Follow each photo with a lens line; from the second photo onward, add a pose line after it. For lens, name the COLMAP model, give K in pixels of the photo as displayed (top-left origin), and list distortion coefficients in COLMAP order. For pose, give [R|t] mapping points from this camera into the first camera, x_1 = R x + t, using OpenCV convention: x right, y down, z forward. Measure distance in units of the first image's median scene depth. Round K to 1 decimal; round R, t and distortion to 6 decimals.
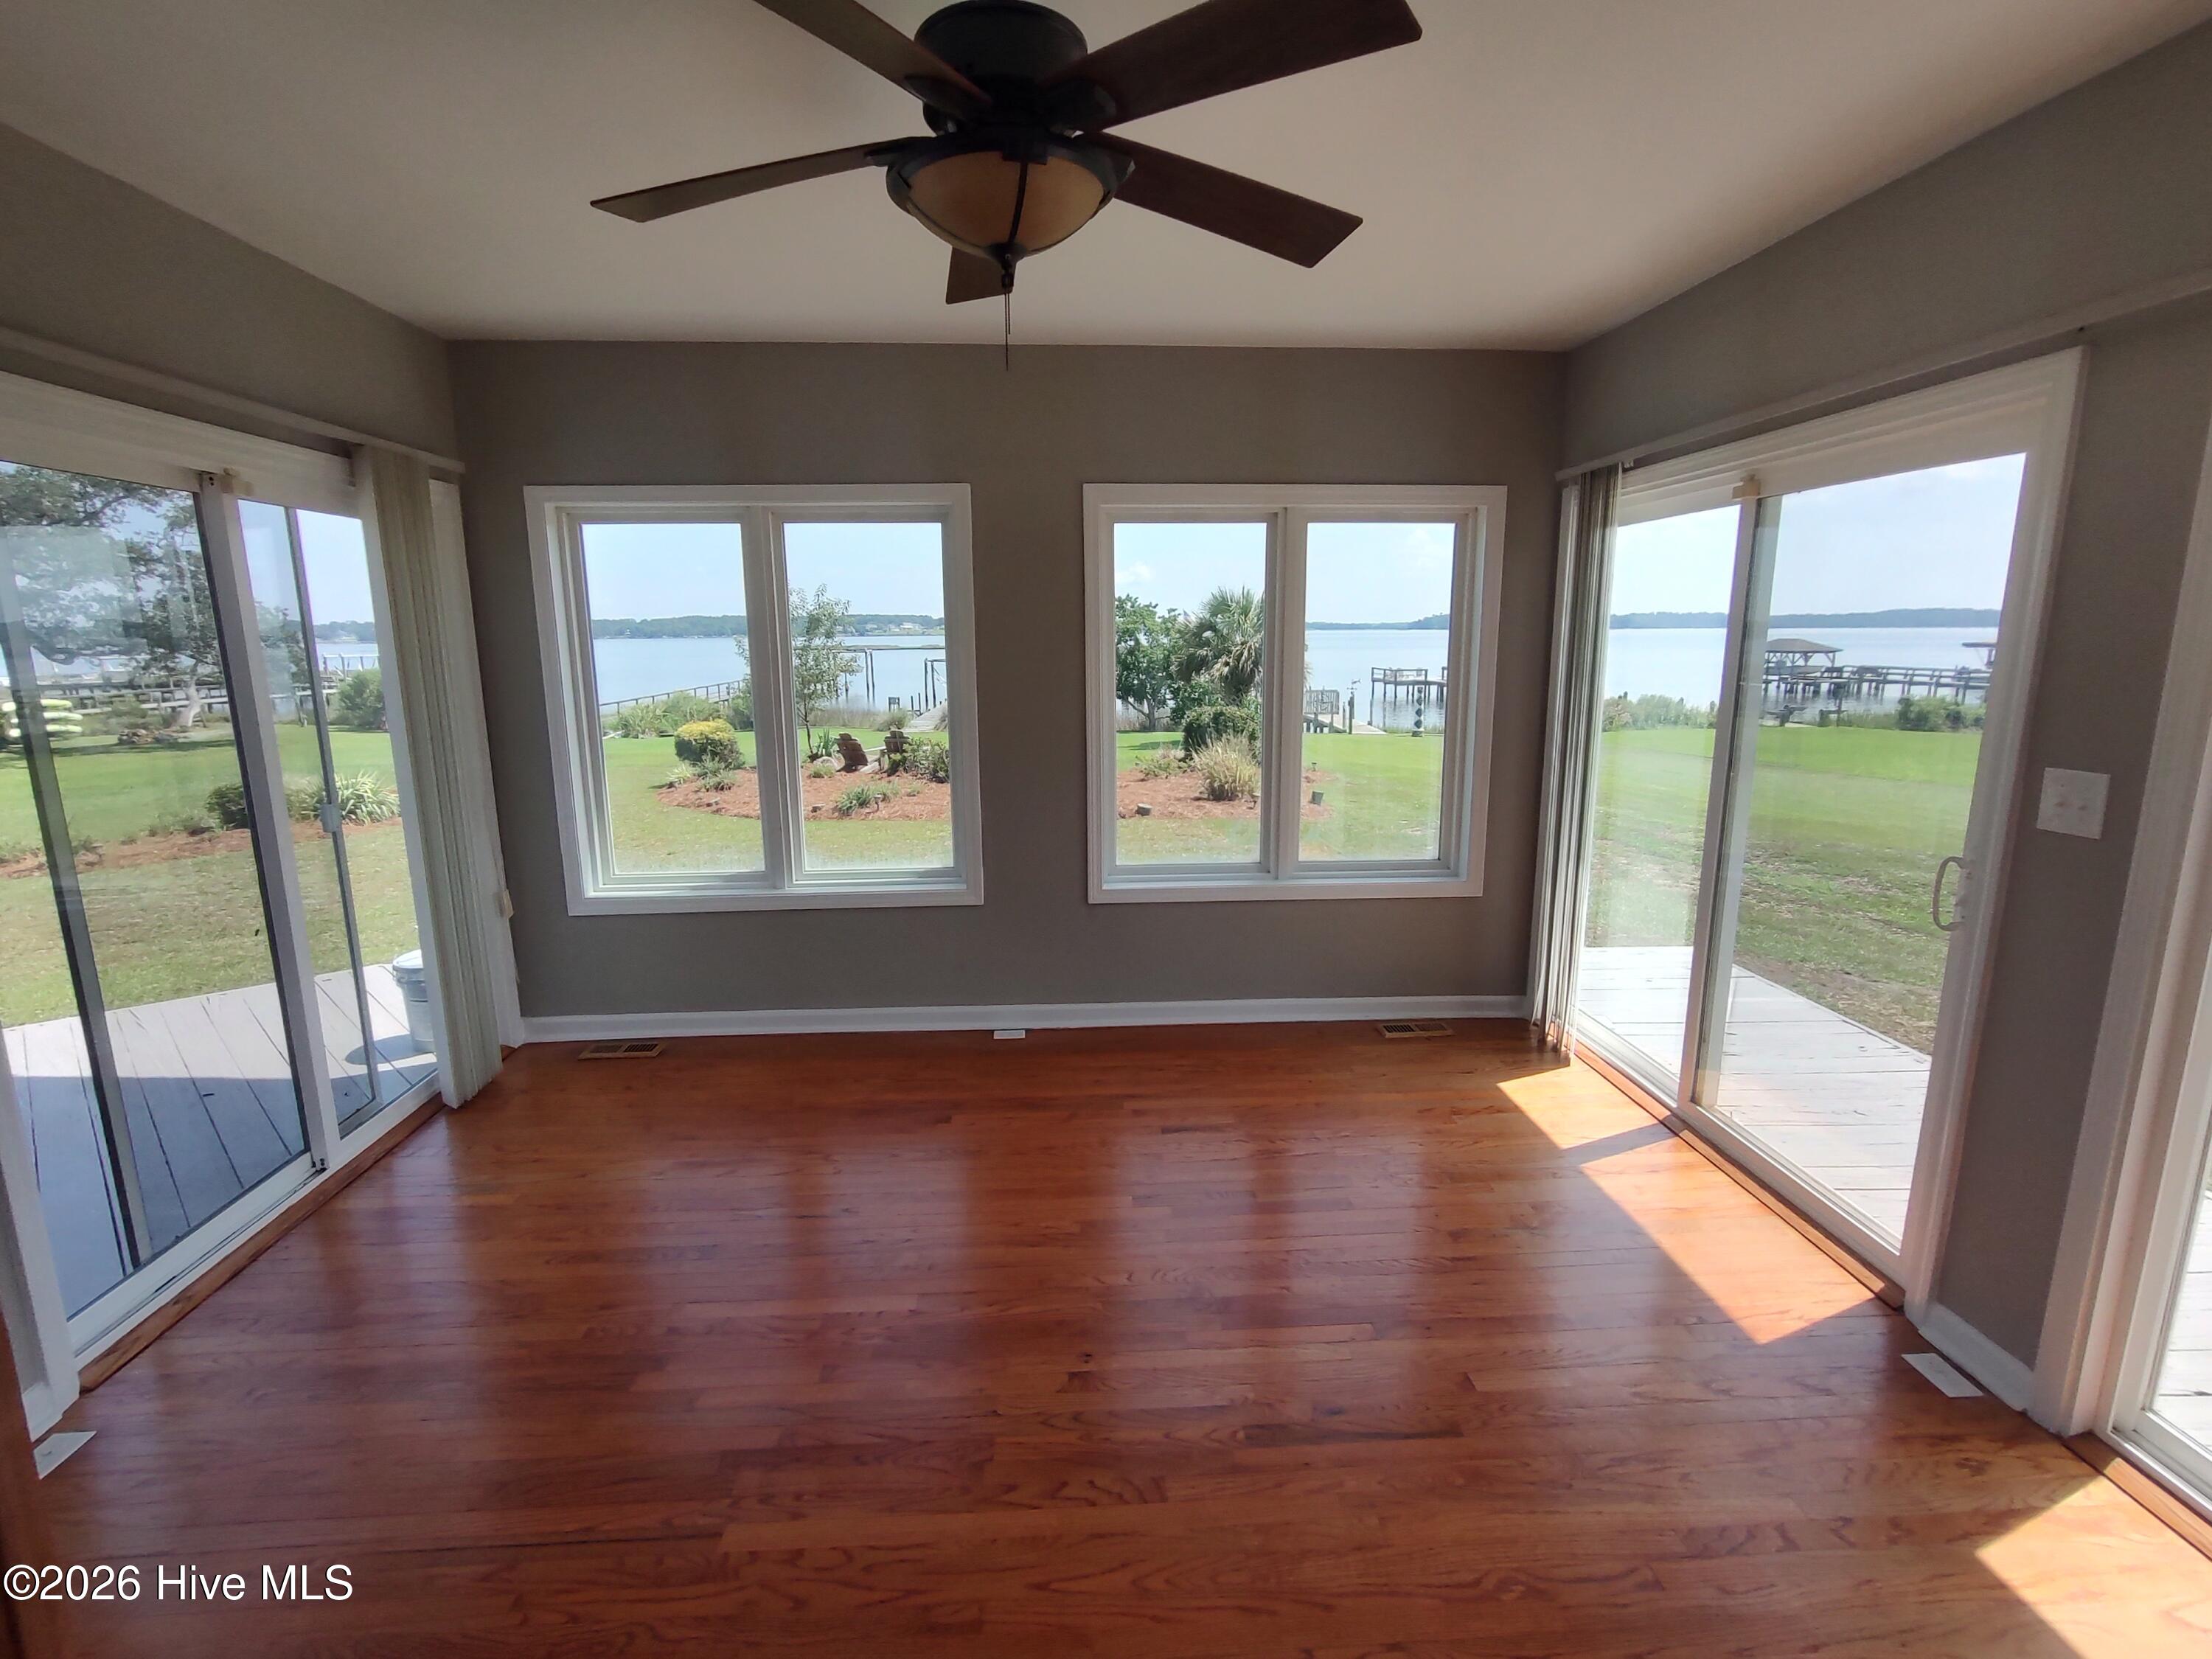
lens RADIAL K [[1029.6, 0, 1086.9], [0, 1029.6, 830.5], [0, 0, 1]] dist [-0.003525, -0.000263]
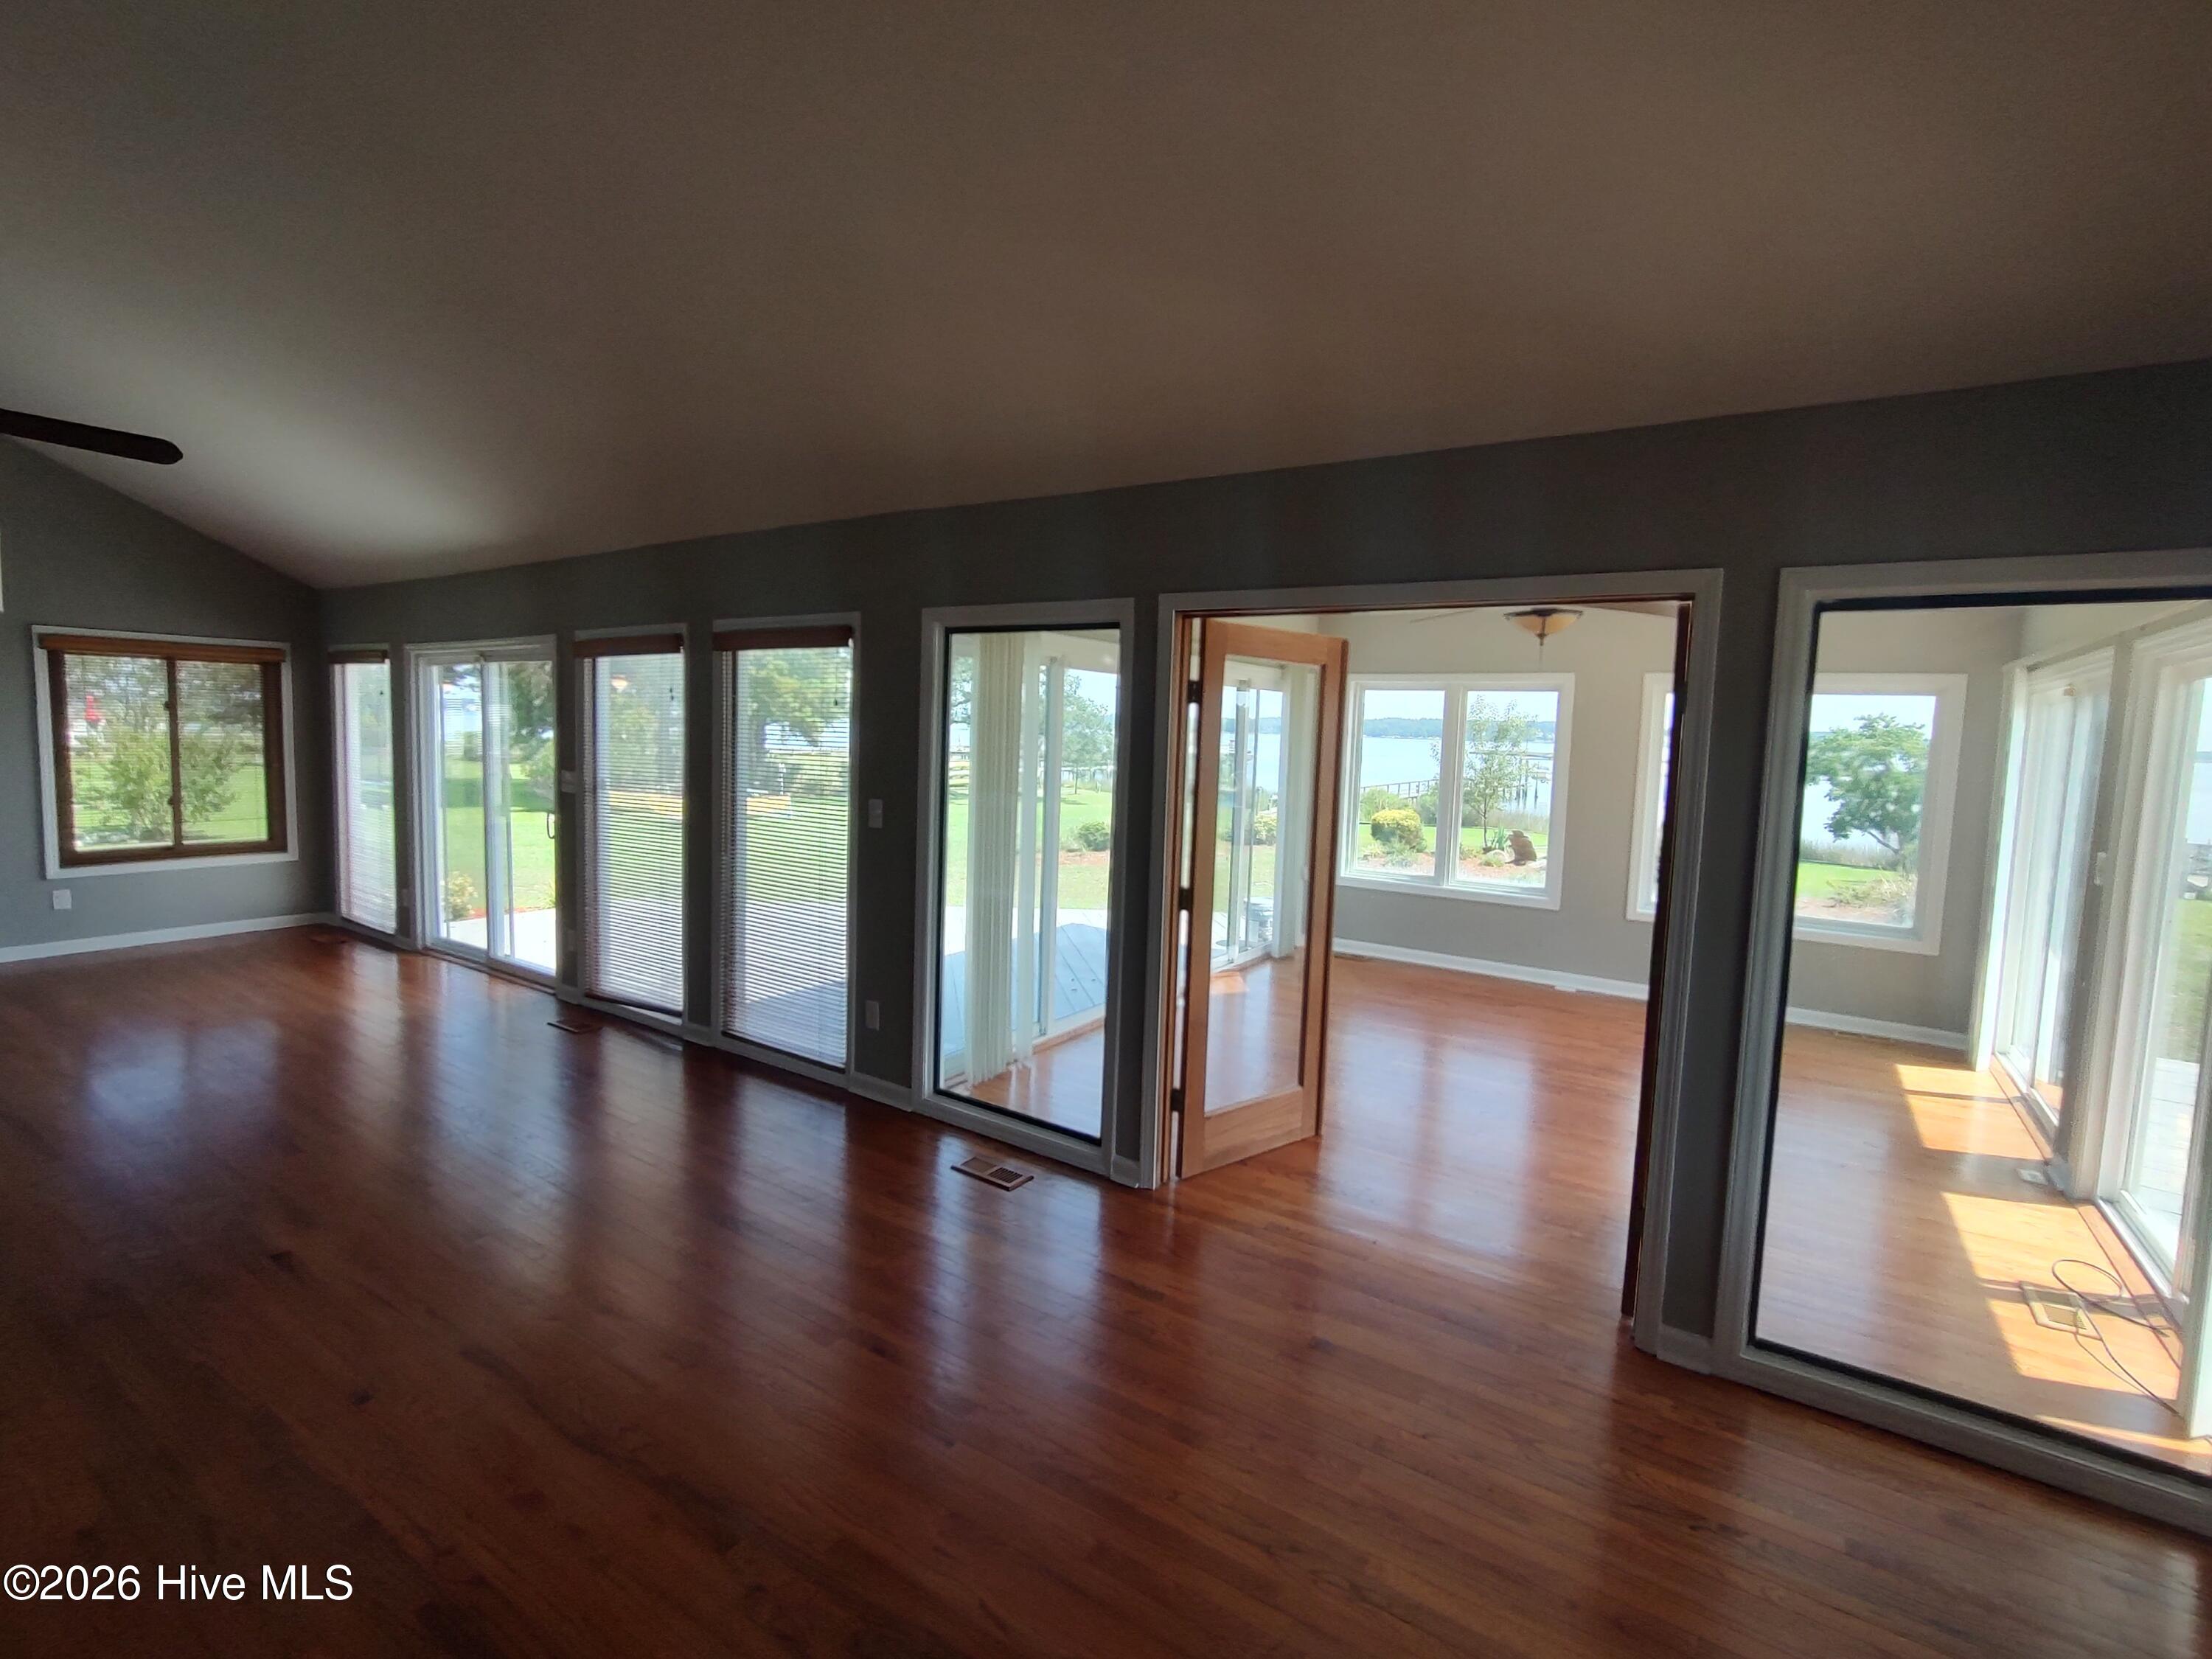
lens RADIAL K [[1004.7, 0, 1113.3], [0, 1004.7, 815.0], [0, 0, 1]] dist [-0.000643, 0.000355]
pose [[0.807225, 0.087607, -0.583706, 0.251111], [-0.151811, 0.986470, -0.061887, 0.125359], [0.570387, 0.138570, 0.809603, -0.757372]]
